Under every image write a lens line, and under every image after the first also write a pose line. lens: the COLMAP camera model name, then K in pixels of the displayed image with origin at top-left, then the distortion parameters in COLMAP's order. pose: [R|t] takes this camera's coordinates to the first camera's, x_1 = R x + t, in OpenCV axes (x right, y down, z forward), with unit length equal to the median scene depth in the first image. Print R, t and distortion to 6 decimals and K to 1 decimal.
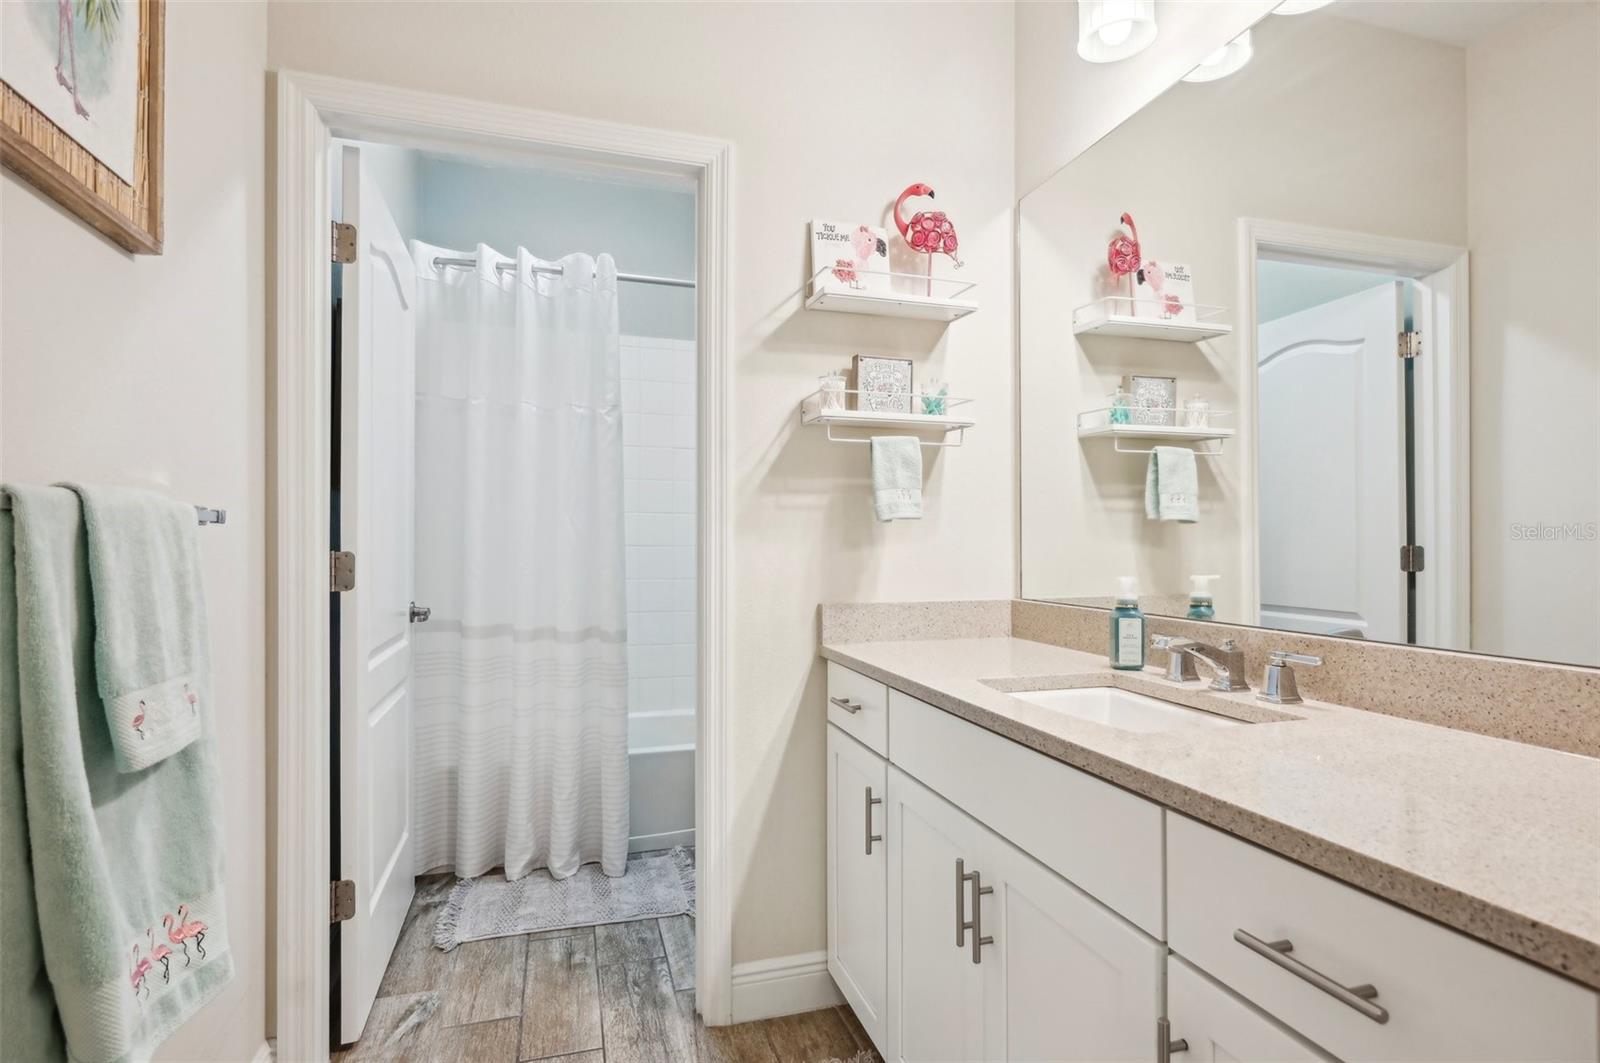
lens RADIAL K [[801.2, 0, 806.7], [0, 801.2, 546.8], [0, 0, 1]] dist [0.000862, -0.000034]
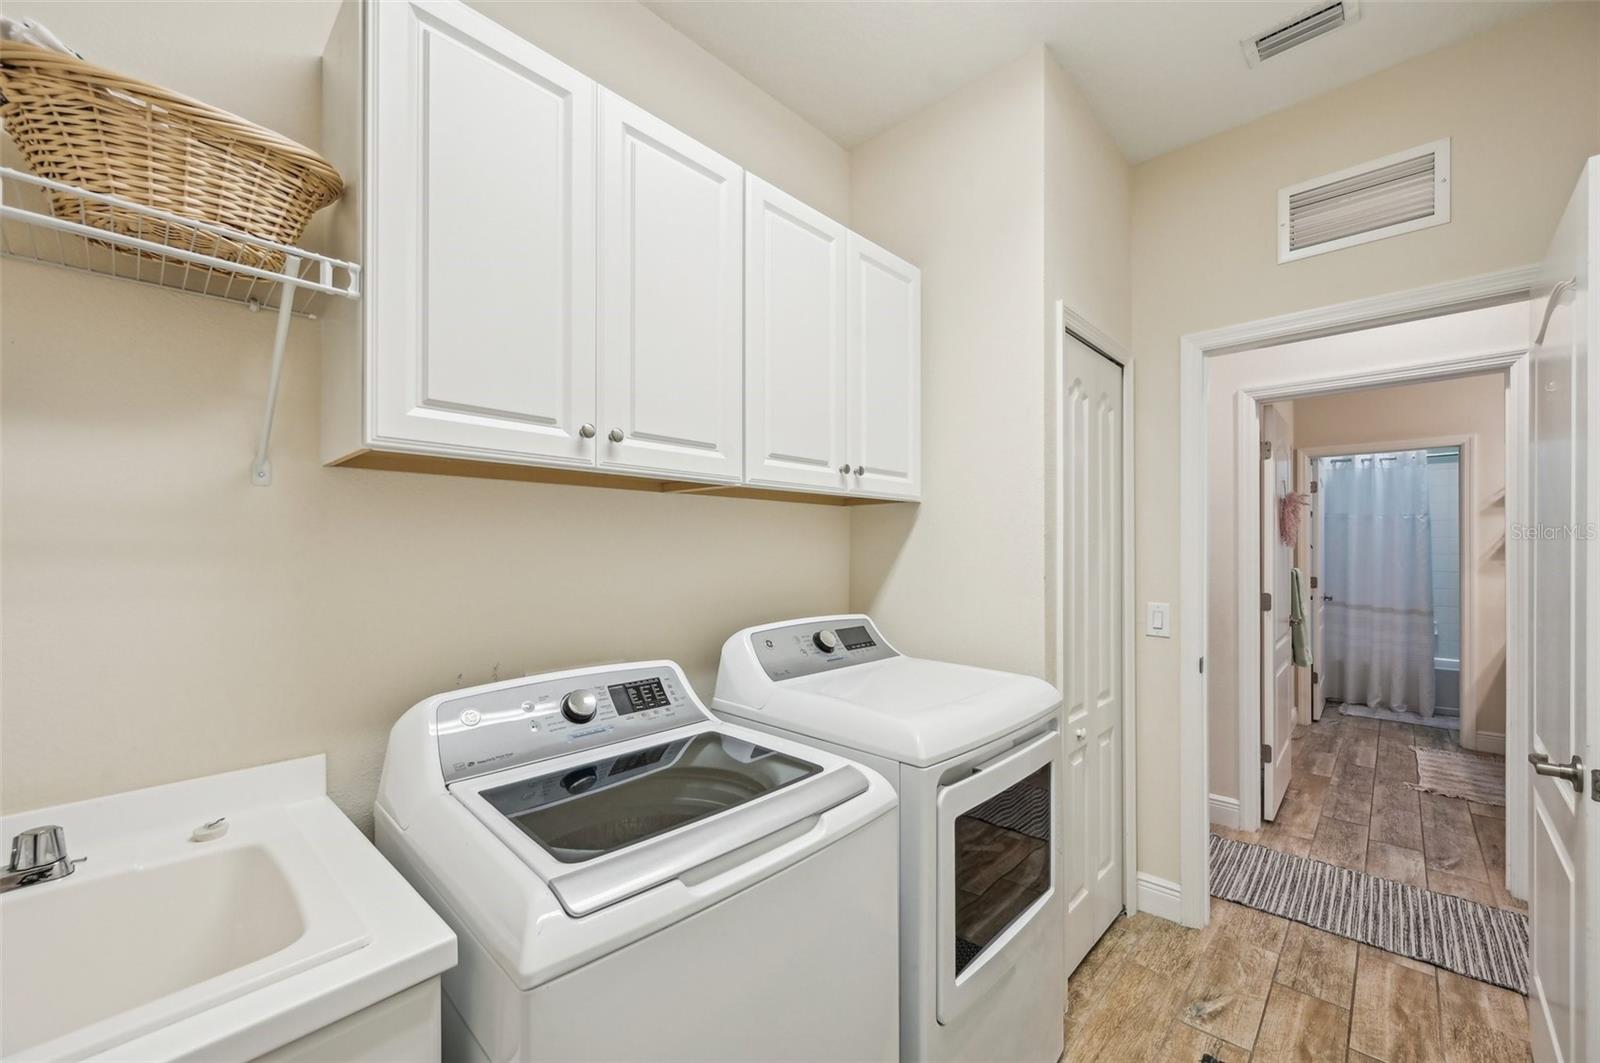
lens RADIAL K [[631.2, 0, 805.4], [0, 631.2, 552.3], [0, 0, 1]] dist [-0.002167, -0.000164]
pose [[0.497921, -0.003339, -0.867216, 0.453610], [0.000445, 0.999993, -0.003595, -0.060661], [0.867222, 0.001404, 0.497919, -1.489385]]
